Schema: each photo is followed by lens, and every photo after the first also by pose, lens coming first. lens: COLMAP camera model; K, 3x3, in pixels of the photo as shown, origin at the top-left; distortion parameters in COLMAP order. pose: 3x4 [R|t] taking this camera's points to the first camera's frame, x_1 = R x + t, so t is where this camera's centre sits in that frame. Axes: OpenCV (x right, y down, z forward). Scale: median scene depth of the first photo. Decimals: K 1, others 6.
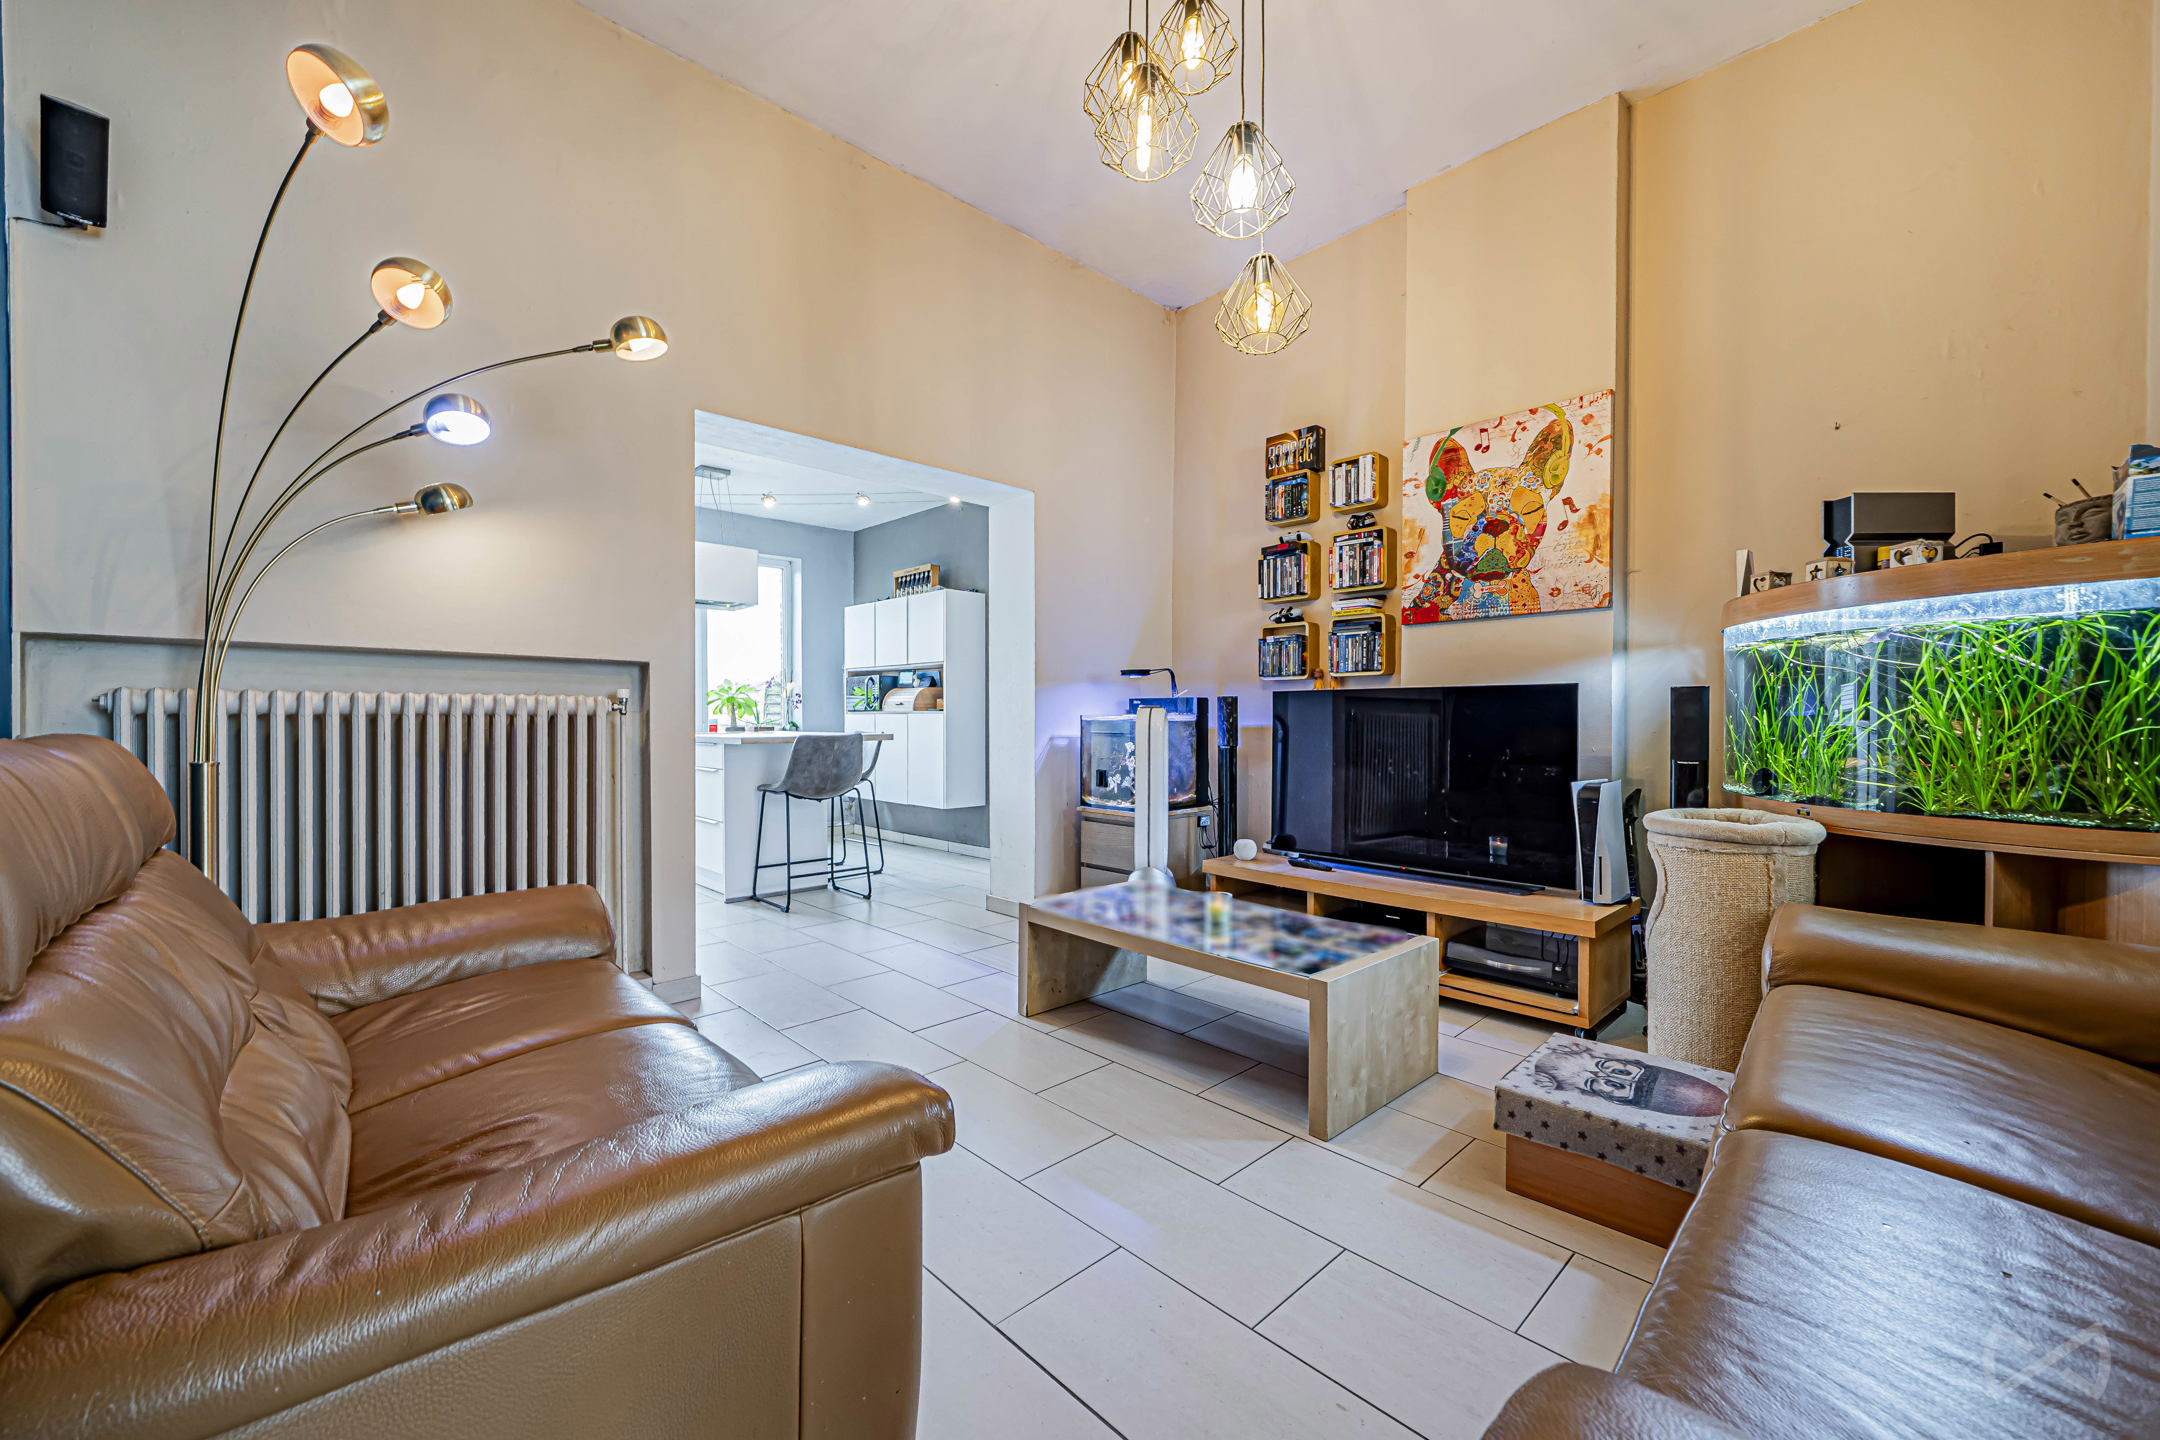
lens RADIAL K [[827.9, 0, 1076.7], [0, 827.9, 722.1], [0, 0, 1]] dist [-0.001304, -0.000200]
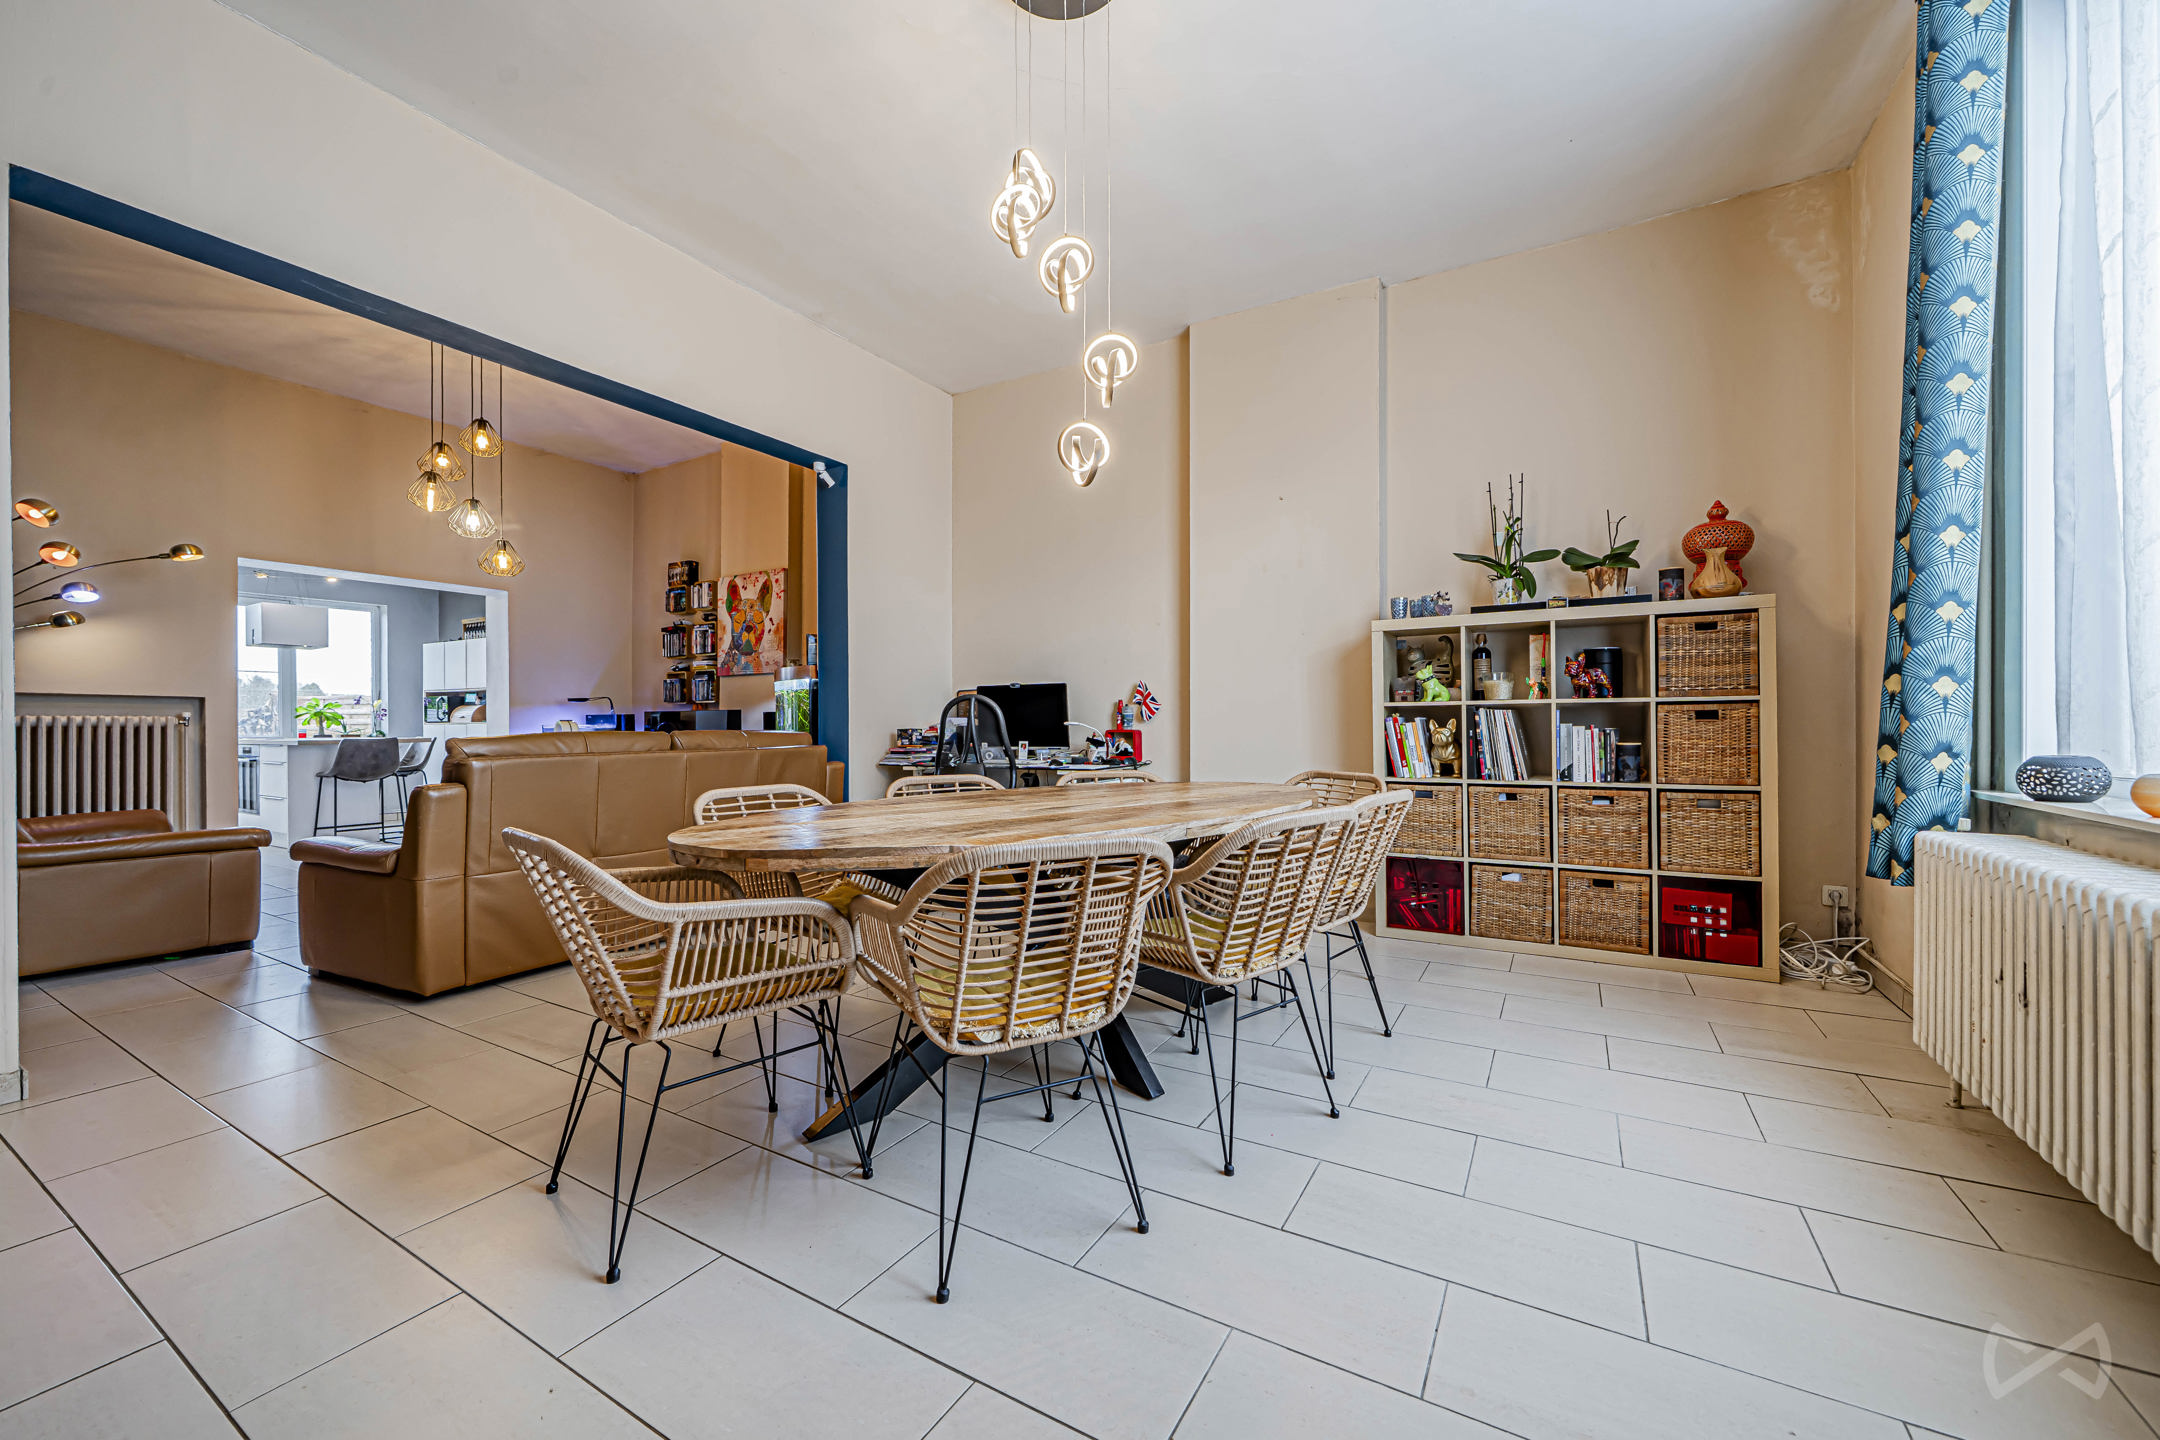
lens RADIAL K [[827.9, 0, 1082.5], [0, 827.9, 723.4], [0, 0, 1]] dist [-0.001304, -0.000200]
pose [[0.961761, -0.004456, 0.273853, 0.606977], [0.006350, 0.999962, -0.006029, 0.005519], [-0.273816, 0.007538, 0.961753, -0.921407]]
